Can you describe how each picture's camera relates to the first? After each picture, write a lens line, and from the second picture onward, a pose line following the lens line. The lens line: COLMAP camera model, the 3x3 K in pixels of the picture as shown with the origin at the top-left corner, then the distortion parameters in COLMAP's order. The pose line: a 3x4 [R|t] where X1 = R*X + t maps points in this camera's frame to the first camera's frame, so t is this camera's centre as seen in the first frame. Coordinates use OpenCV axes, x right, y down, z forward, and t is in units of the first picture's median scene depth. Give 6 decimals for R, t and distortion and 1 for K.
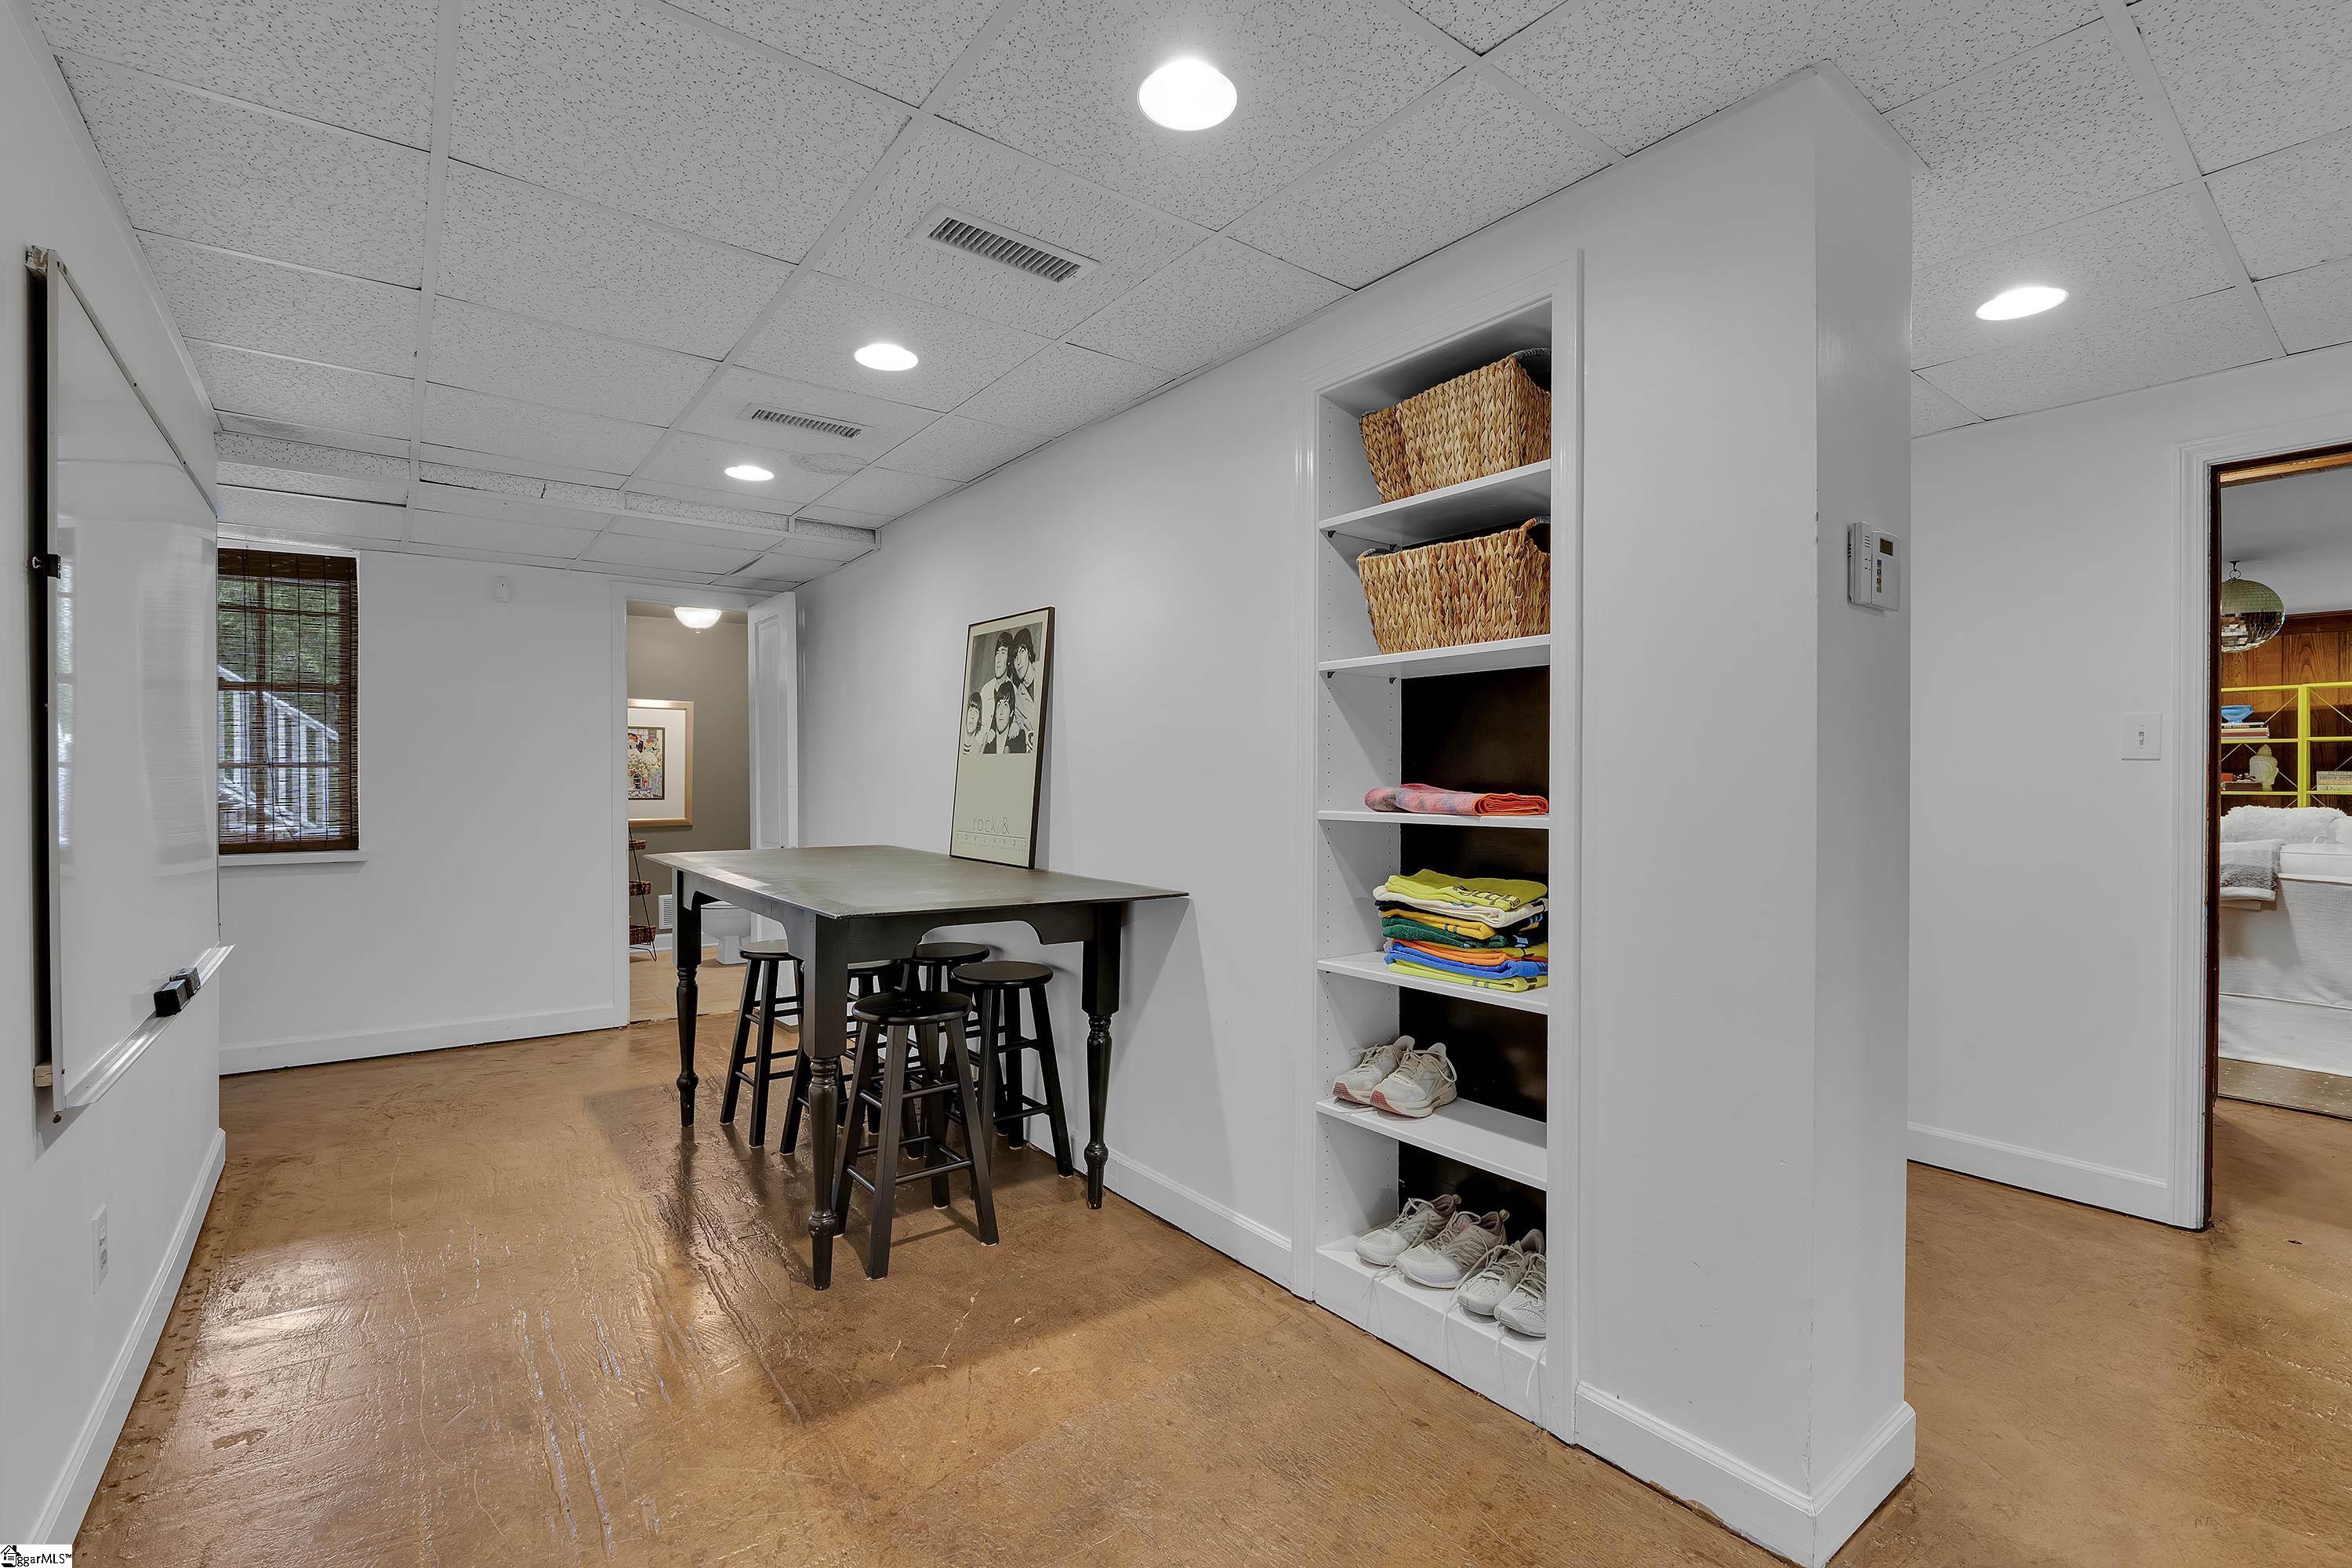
lens RADIAL K [[1039.3, 0, 1180.5], [0, 1039.3, 770.4], [0, 0, 1]] dist [-0.000964, -0.000089]
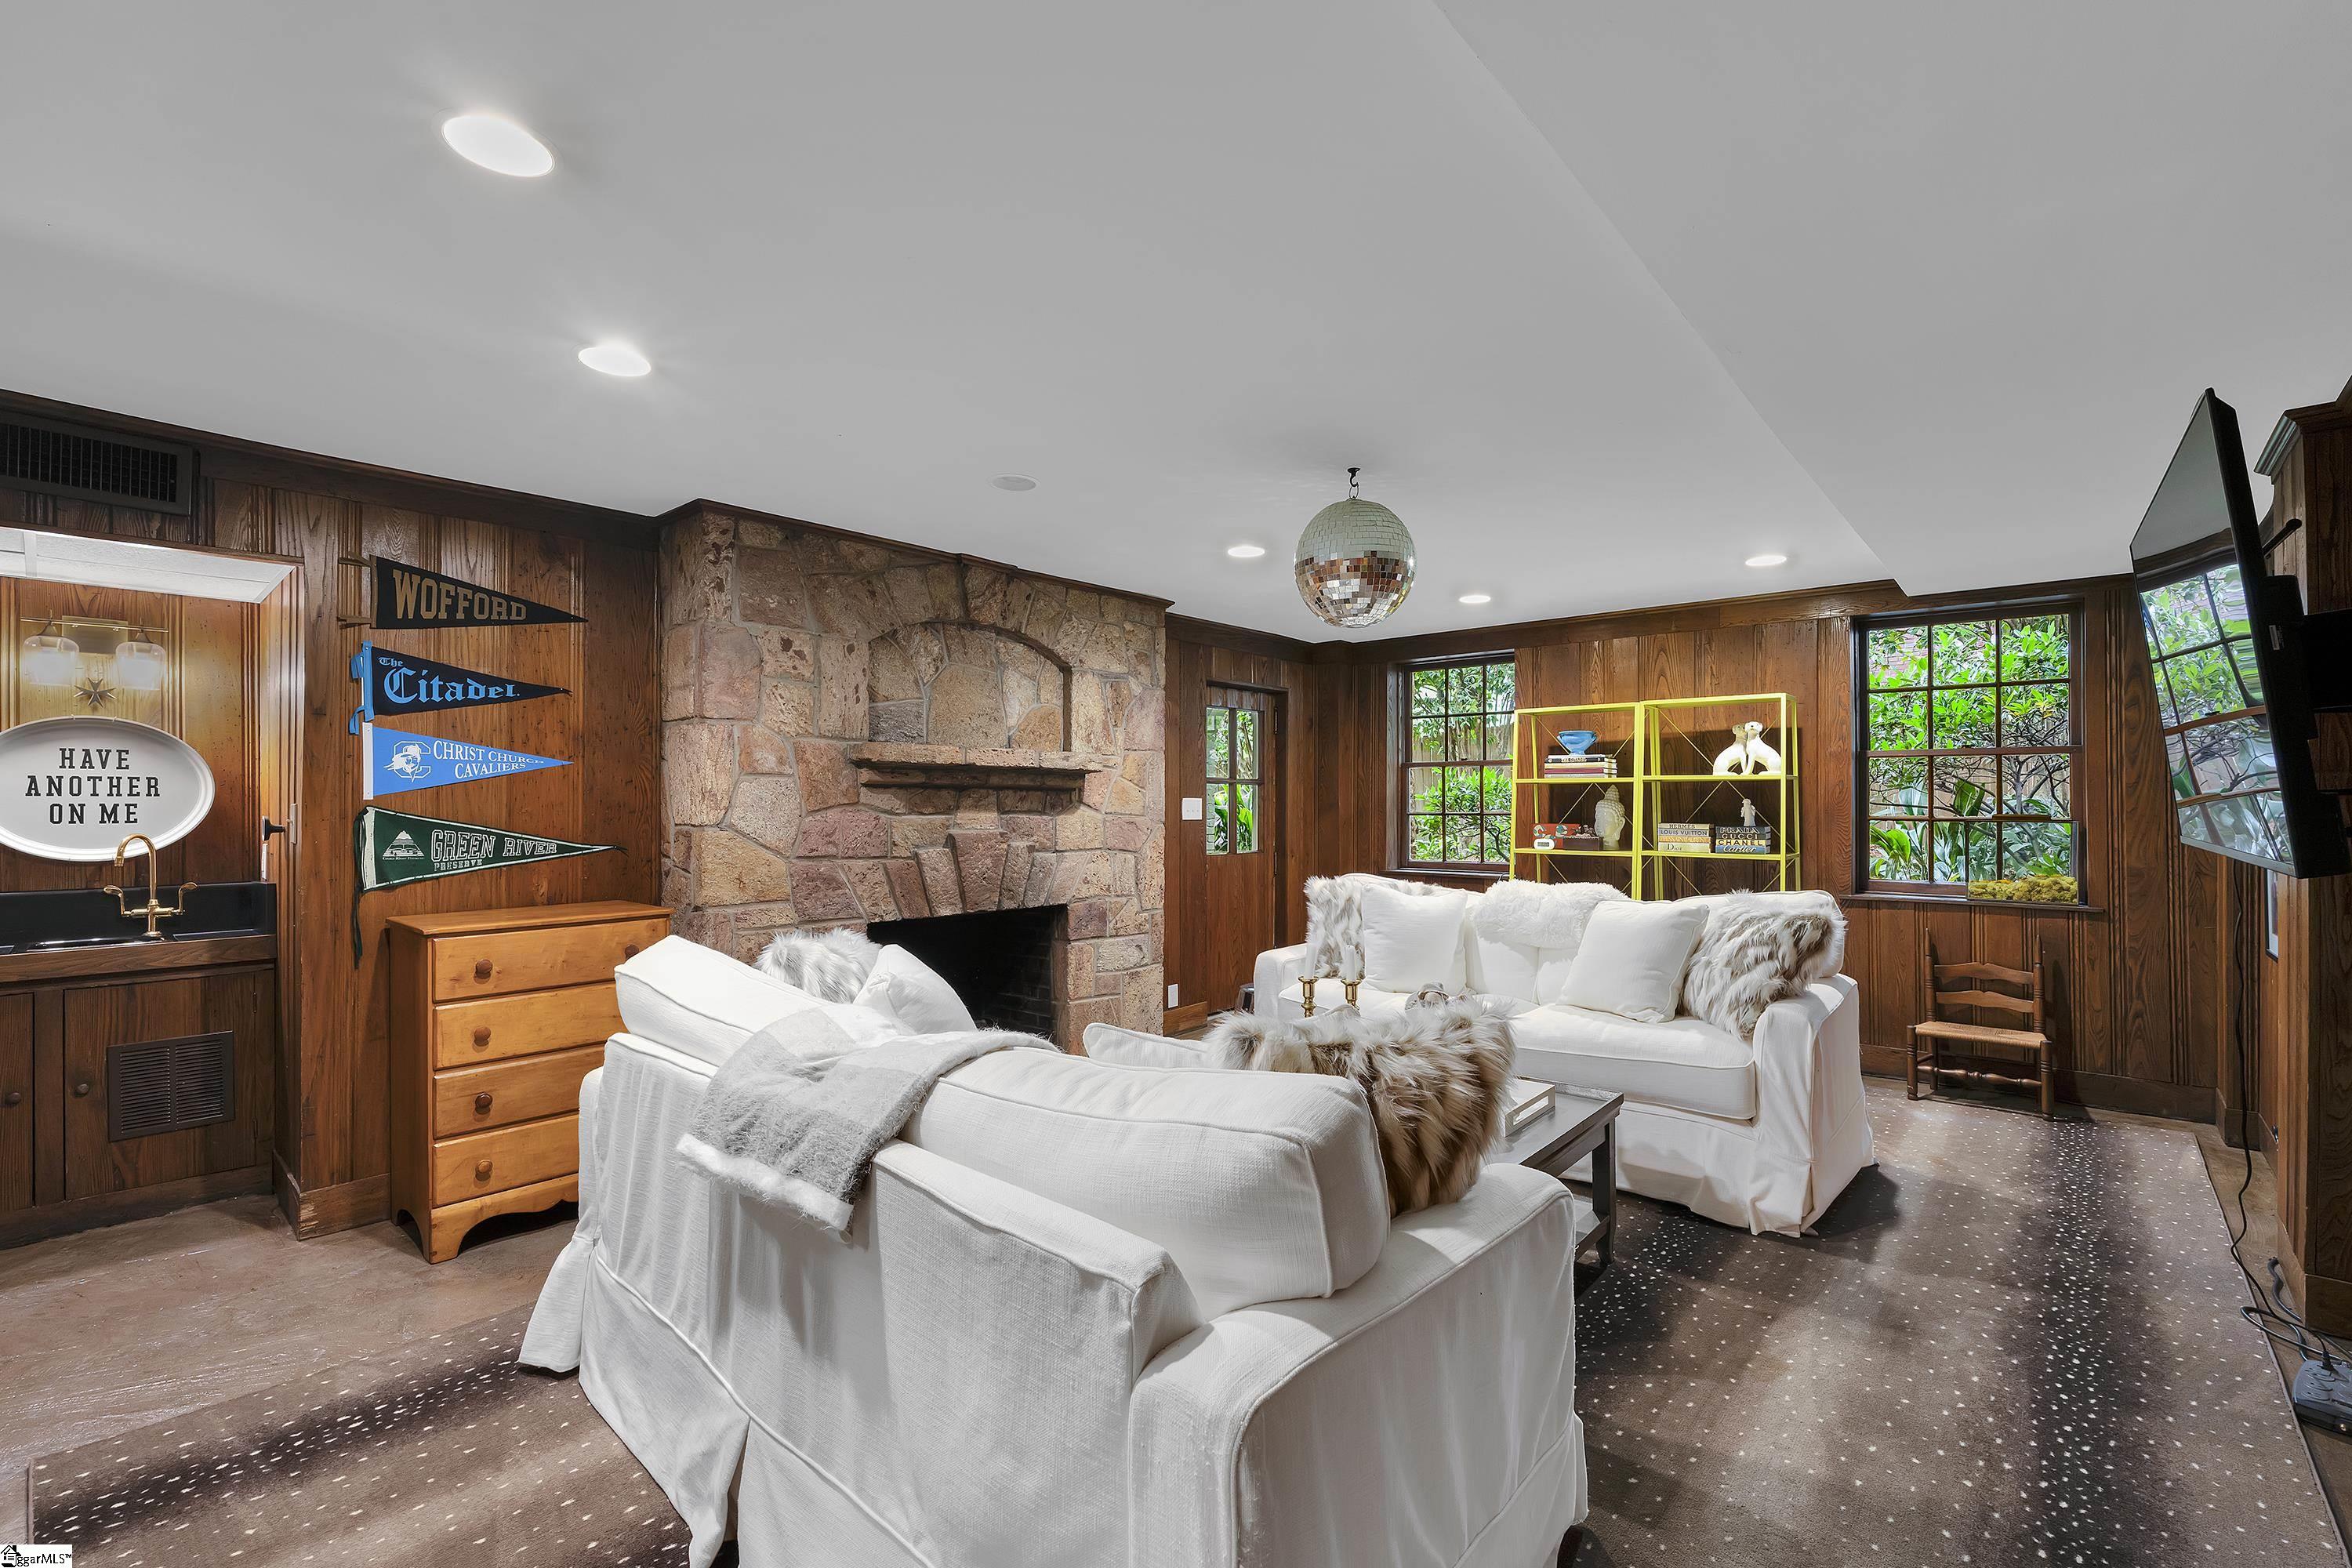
lens RADIAL K [[1033.5, 0, 1182.8], [0, 1033.5, 787.4], [0, 0, 1]] dist [-0.002986, -0.000185]
pose [[0.980295, 0.005328, 0.197466, 0.611695], [-0.003131, 0.999930, -0.011436, -0.014307], [-0.197513, 0.010592, 0.980243, 0.352557]]
